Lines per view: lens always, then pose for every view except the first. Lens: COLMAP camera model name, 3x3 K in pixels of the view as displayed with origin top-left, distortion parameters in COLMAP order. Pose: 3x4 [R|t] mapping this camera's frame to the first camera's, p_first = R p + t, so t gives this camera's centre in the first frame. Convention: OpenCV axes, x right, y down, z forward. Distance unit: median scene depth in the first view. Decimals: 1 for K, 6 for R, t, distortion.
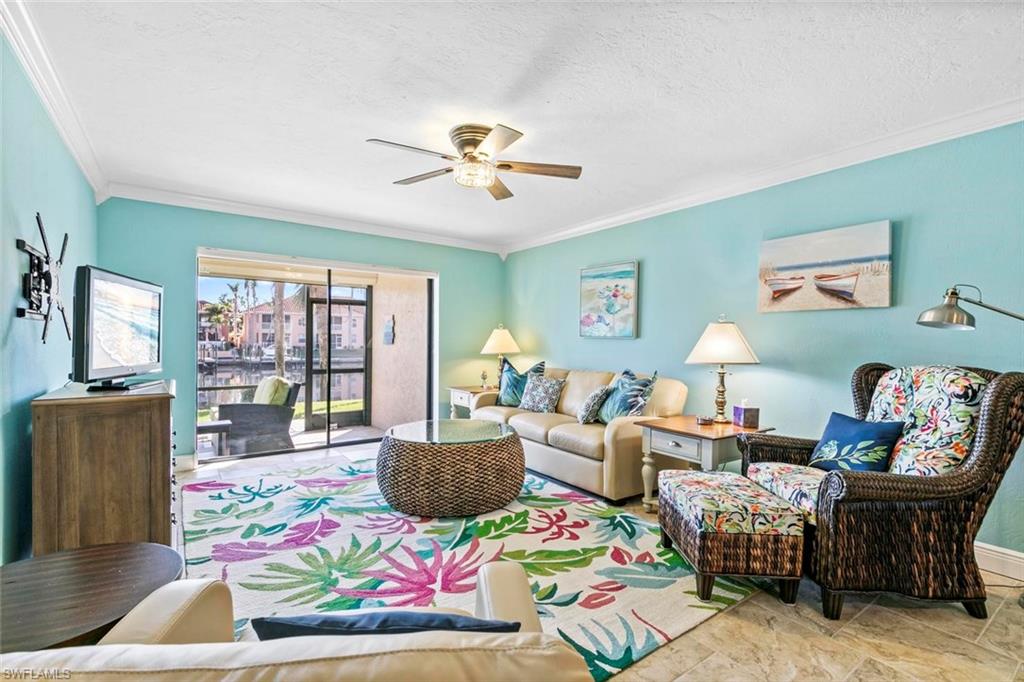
lens RADIAL K [[464.0, 0, 509.0], [0, 464.0, 345.4], [0, 0, 1]] dist [0.012216, -0.002987]
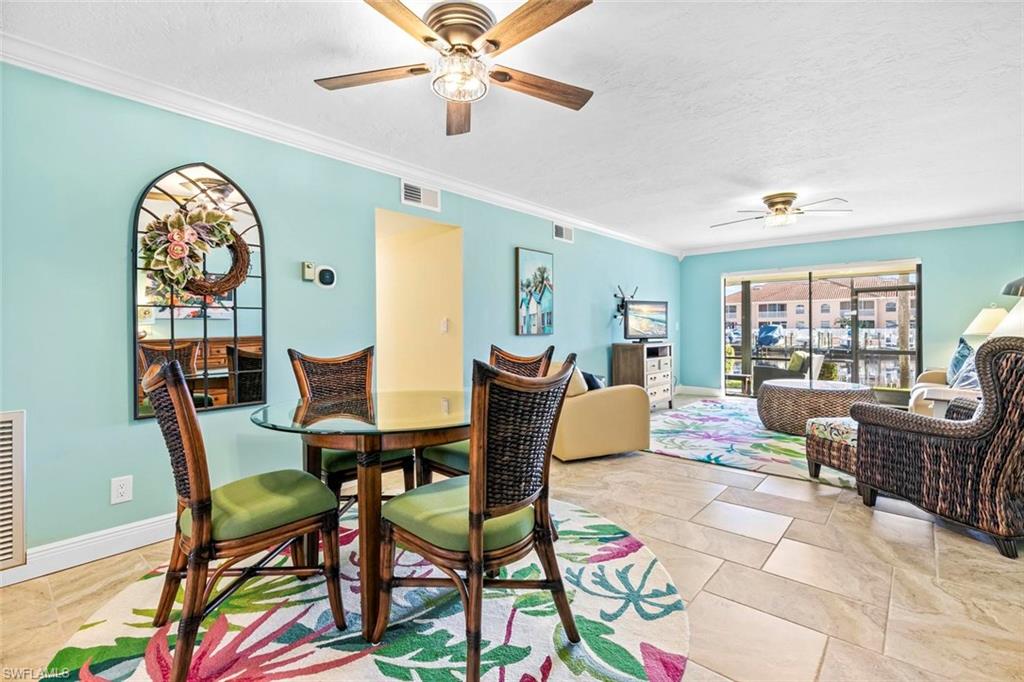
lens RADIAL K [[464.0, 0, 507.6], [0, 464.0, 331.6], [0, 0, 1]] dist [0.012216, -0.002987]
pose [[0.222782, -0.004978, -0.974856, 1.412579], [-0.000699, 0.999986, -0.005266, 0.036665], [0.974868, 0.001855, 0.222775, -0.322393]]
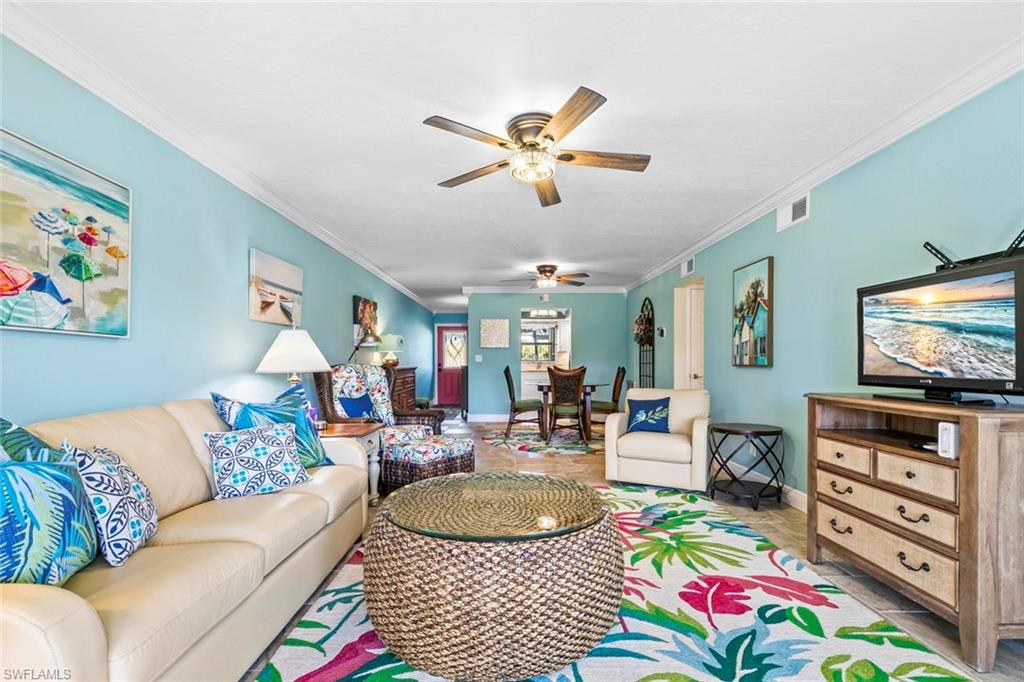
lens RADIAL K [[464.0, 0, 515.0], [0, 464.0, 363.8], [0, 0, 1]] dist [0.012216, -0.002987]
pose [[-0.825721, -0.012290, 0.563945, -0.617743], [-0.002262, 0.999827, 0.018478, 0.004753], [-0.564074, 0.013982, -0.825606, 1.933655]]
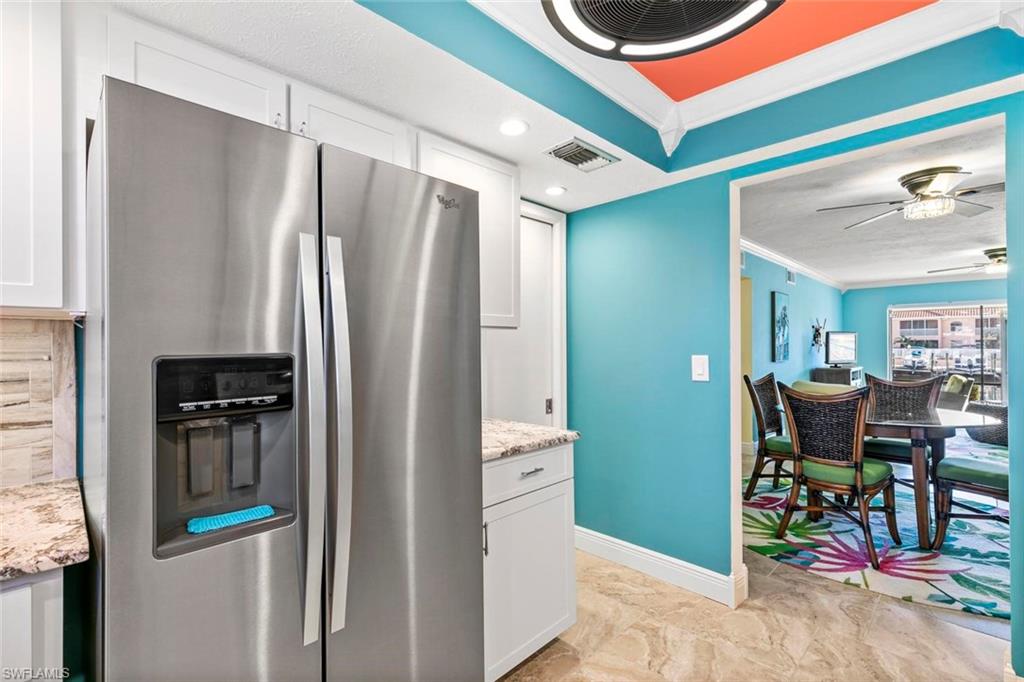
lens RADIAL K [[464.0, 0, 503.2], [0, 464.0, 341.3], [0, 0, 1]] dist [0.012216, -0.002987]
pose [[0.160668, -0.015469, -0.986887, 1.683693], [-0.009562, 0.999806, -0.017228, -0.006147], [0.986962, 0.012205, 0.160489, -1.537892]]
